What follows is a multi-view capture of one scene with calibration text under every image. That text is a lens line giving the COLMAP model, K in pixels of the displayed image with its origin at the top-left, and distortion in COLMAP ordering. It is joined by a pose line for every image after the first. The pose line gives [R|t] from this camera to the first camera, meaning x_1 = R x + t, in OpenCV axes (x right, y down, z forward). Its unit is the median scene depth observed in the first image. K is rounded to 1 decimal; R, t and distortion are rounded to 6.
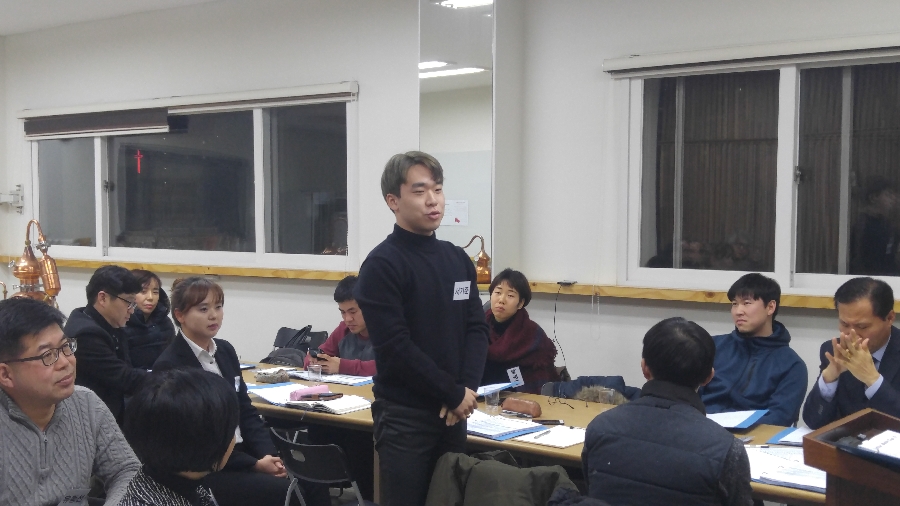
lens RADIAL K [[1249.8, 0, 449.1], [0, 1249.8, 258.6], [0, 0, 1]] dist [0.058128, 0.000000]
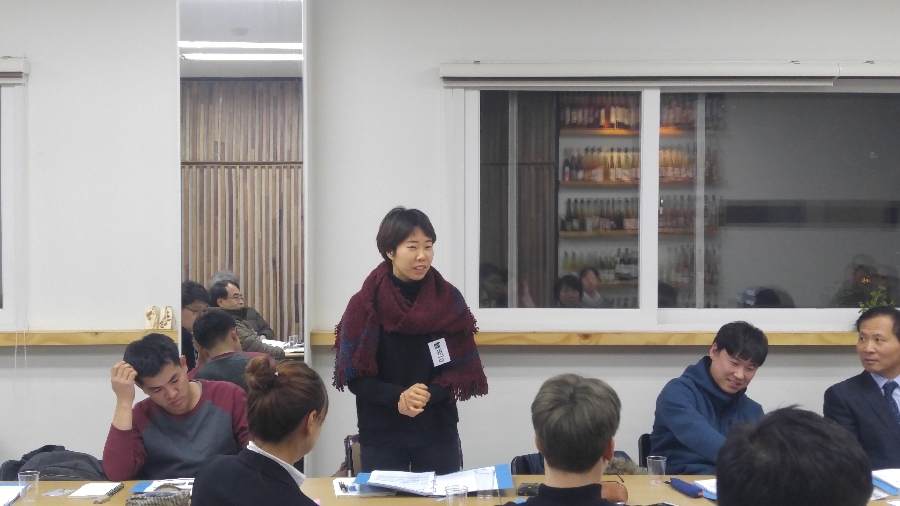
lens RADIAL K [[1249.8, 0, 449.7], [0, 1249.8, 254.6], [0, 0, 1]] dist [0.058128, 0.000000]
pose [[0.736628, -0.009069, 0.676237, -0.453473], [0.027271, 0.999495, -0.016302, -0.017151], [-0.675748, 0.030451, 0.736503, 0.394236]]
